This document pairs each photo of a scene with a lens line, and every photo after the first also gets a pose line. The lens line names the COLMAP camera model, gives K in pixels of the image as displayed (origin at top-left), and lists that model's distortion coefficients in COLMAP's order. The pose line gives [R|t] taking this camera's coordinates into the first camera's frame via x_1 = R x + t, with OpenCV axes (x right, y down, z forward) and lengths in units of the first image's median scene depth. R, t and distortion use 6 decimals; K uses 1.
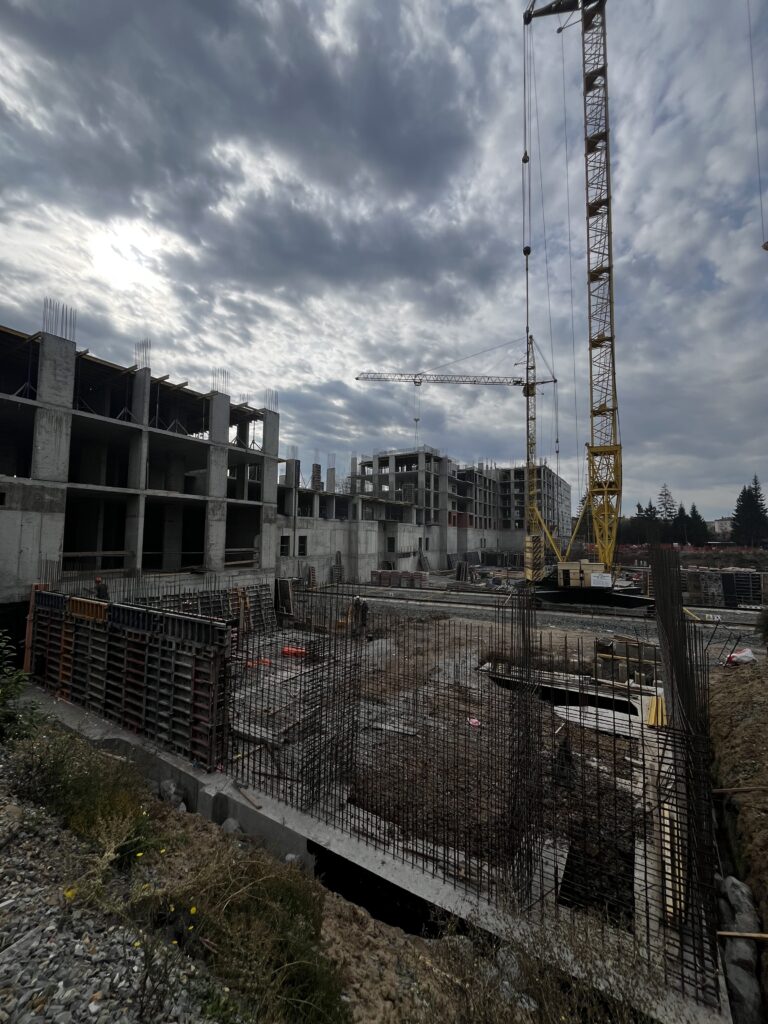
lens RADIAL K [[417.4, 0, 381.4], [0, 417.4, 514.3], [0, 0, 1]] dist [0.009819, -0.001182]
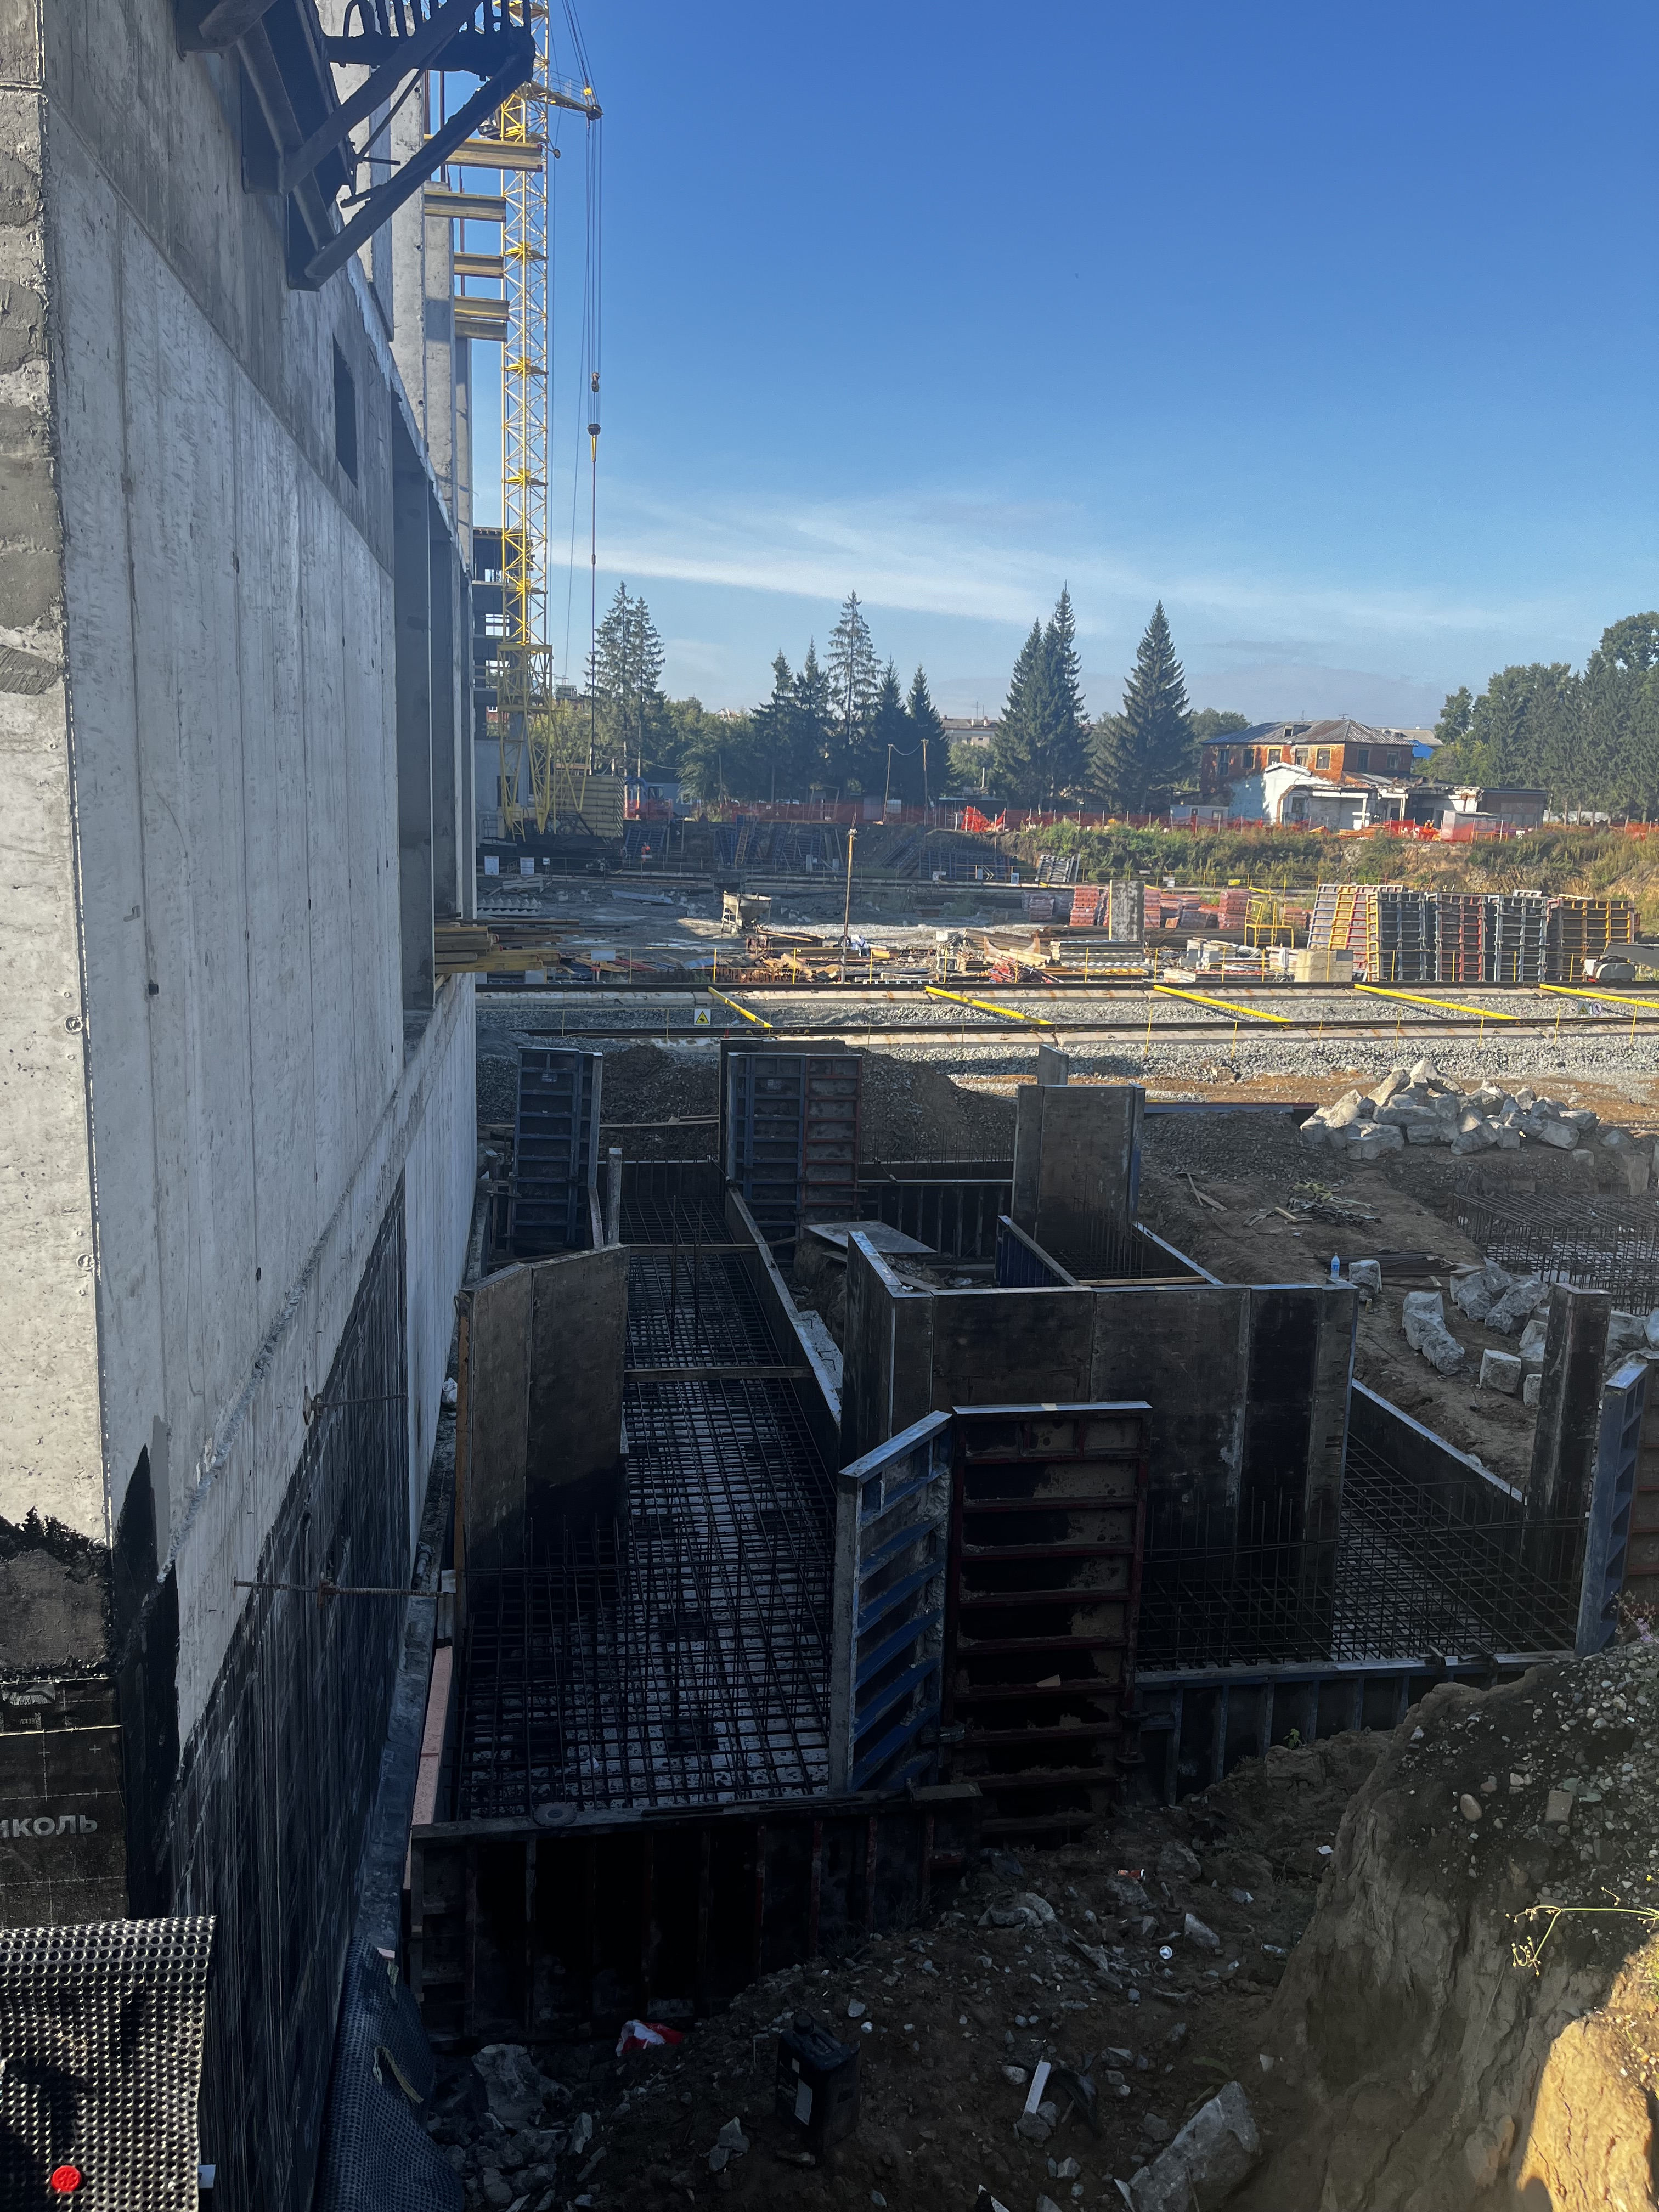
lens RADIAL K [[1677.9, 0, 839.3], [0, 1677.9, 1117.3], [0, 0, 1]] dist [0.064527, -0.075412]
pose [[0.746576, -0.111322, 0.655920, -0.711463], [-0.063956, 0.969327, 0.237309, 0.017620], [-0.662219, -0.219120, 0.716556, 0.313040]]
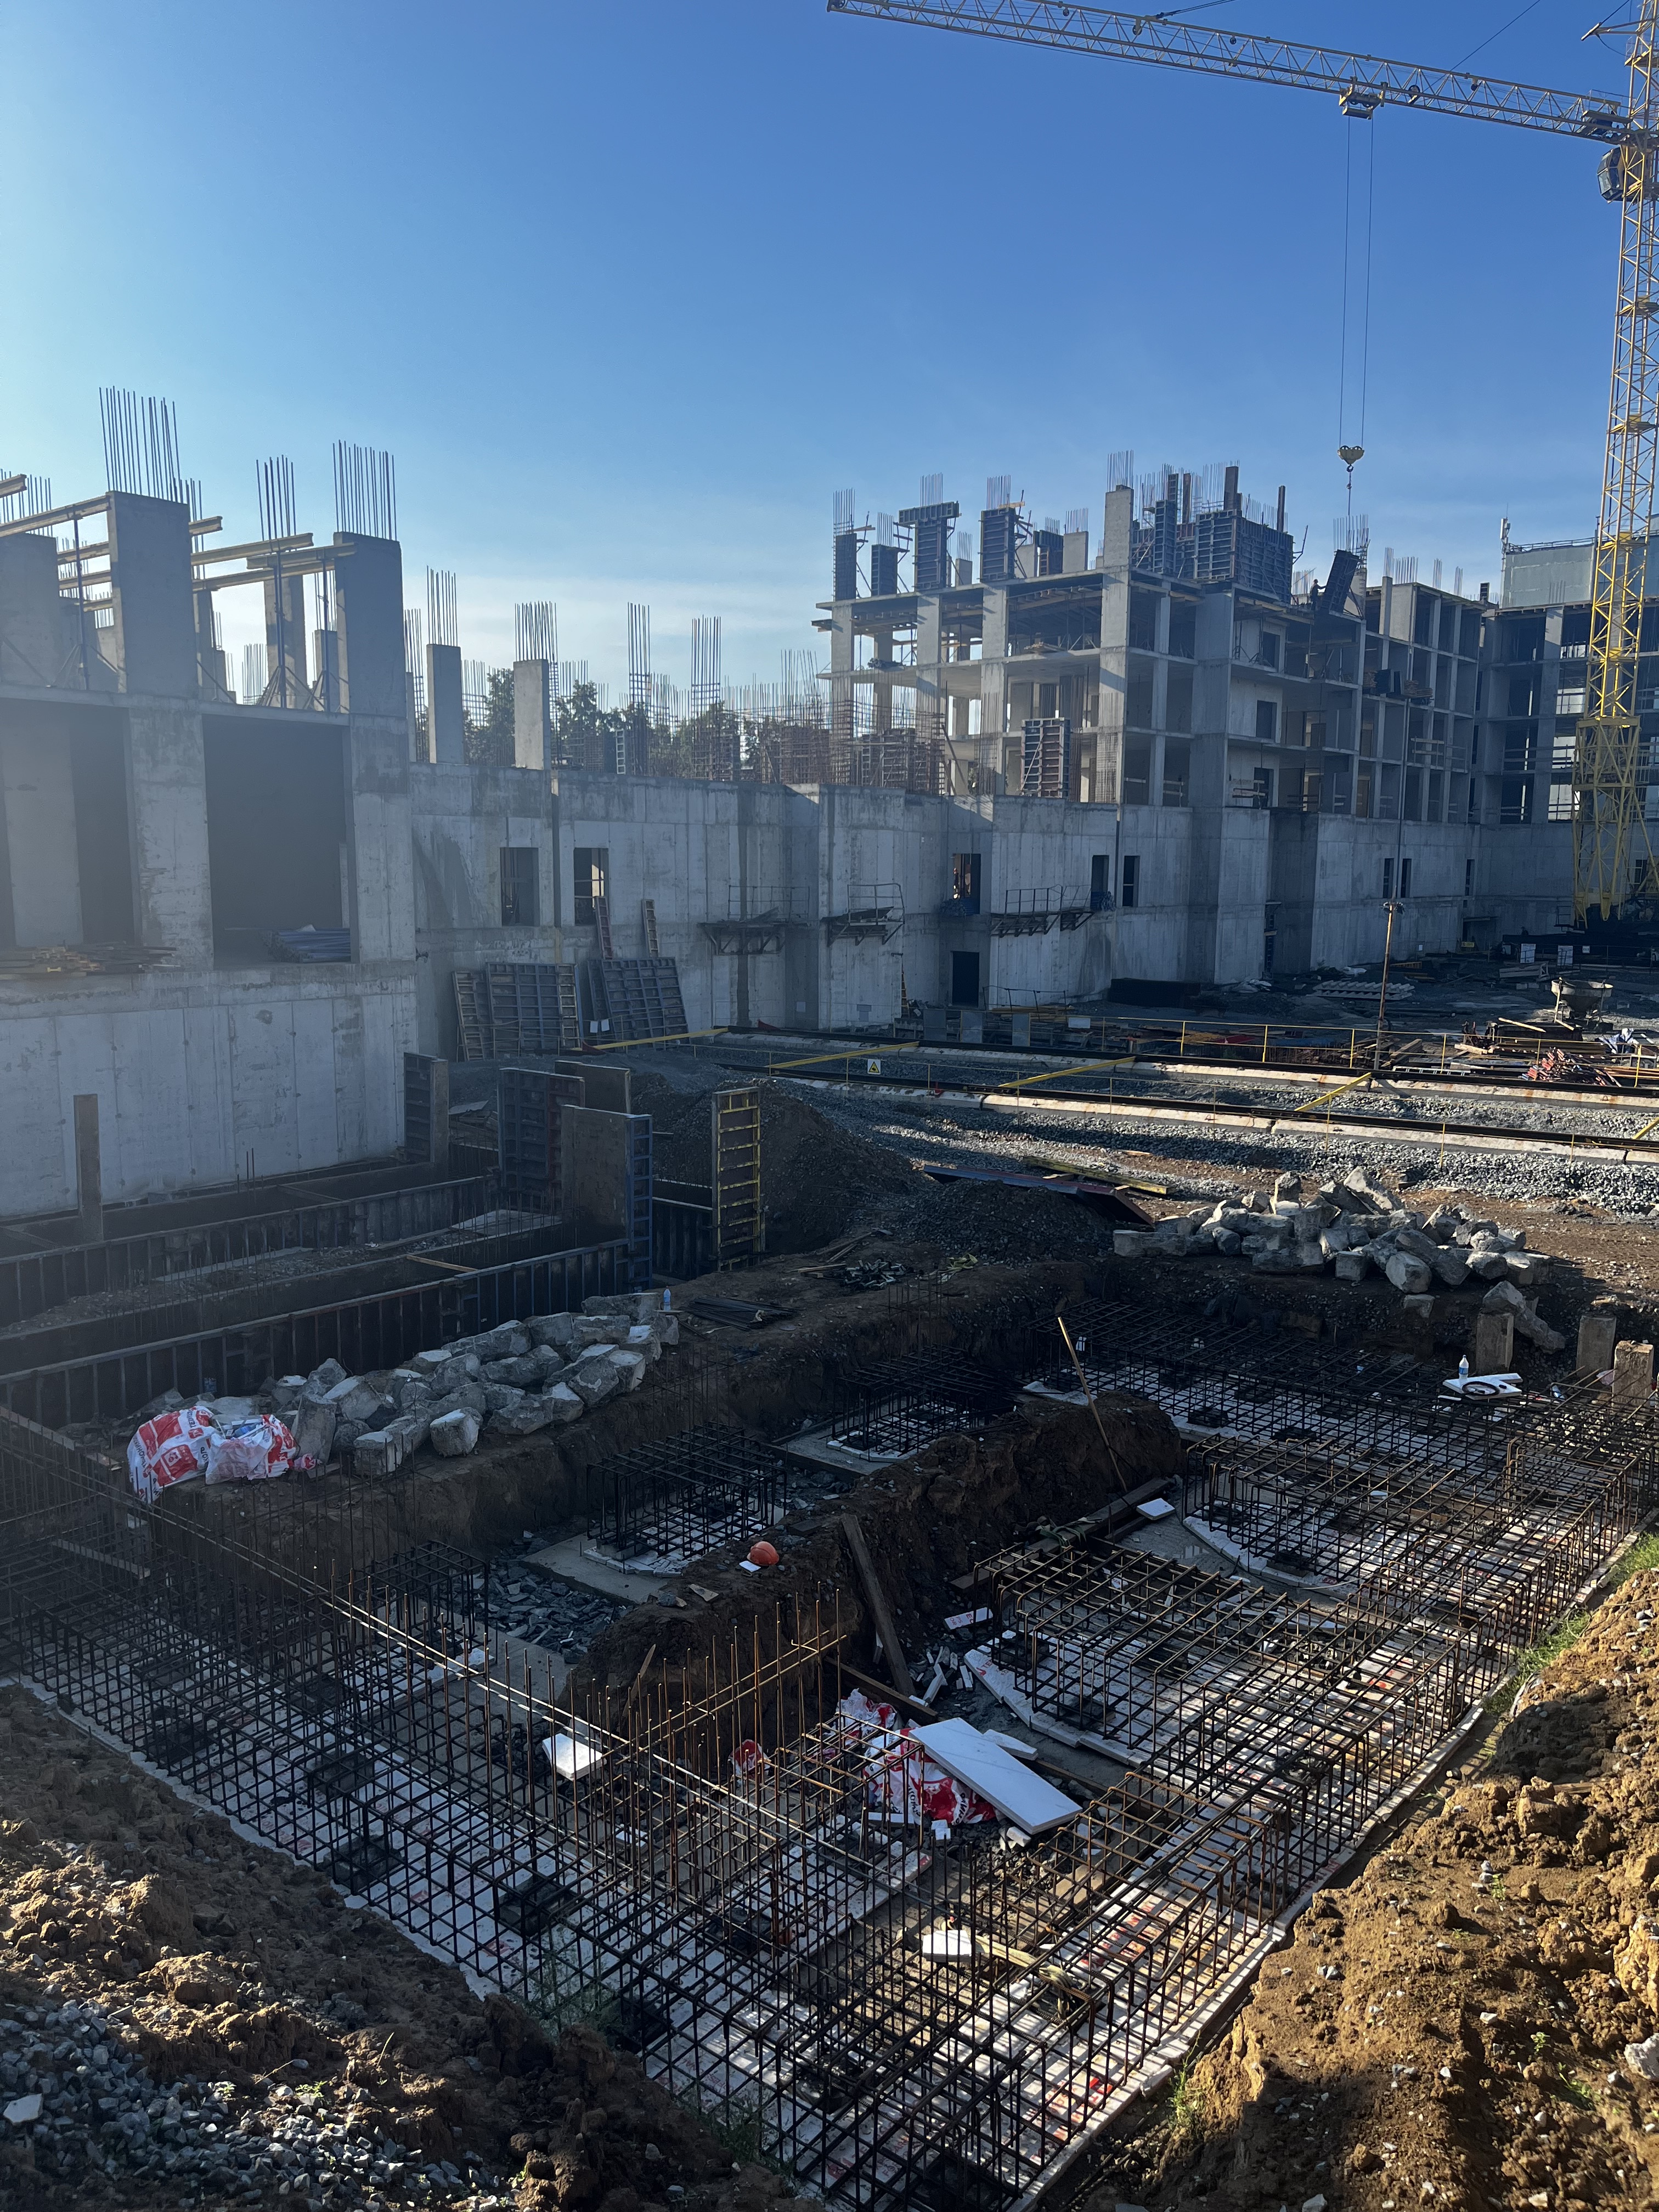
lens RADIAL K [[1677.9, 0, 832.3], [0, 1677.9, 1107.6], [0, 0, 1]] dist [0.064527, -0.075412]
pose [[0.992511, 0.016455, -0.121041, 0.160902], [0.008316, 0.979484, 0.201350, 0.002361], [0.121871, -0.200849, 0.972012, -0.059584]]
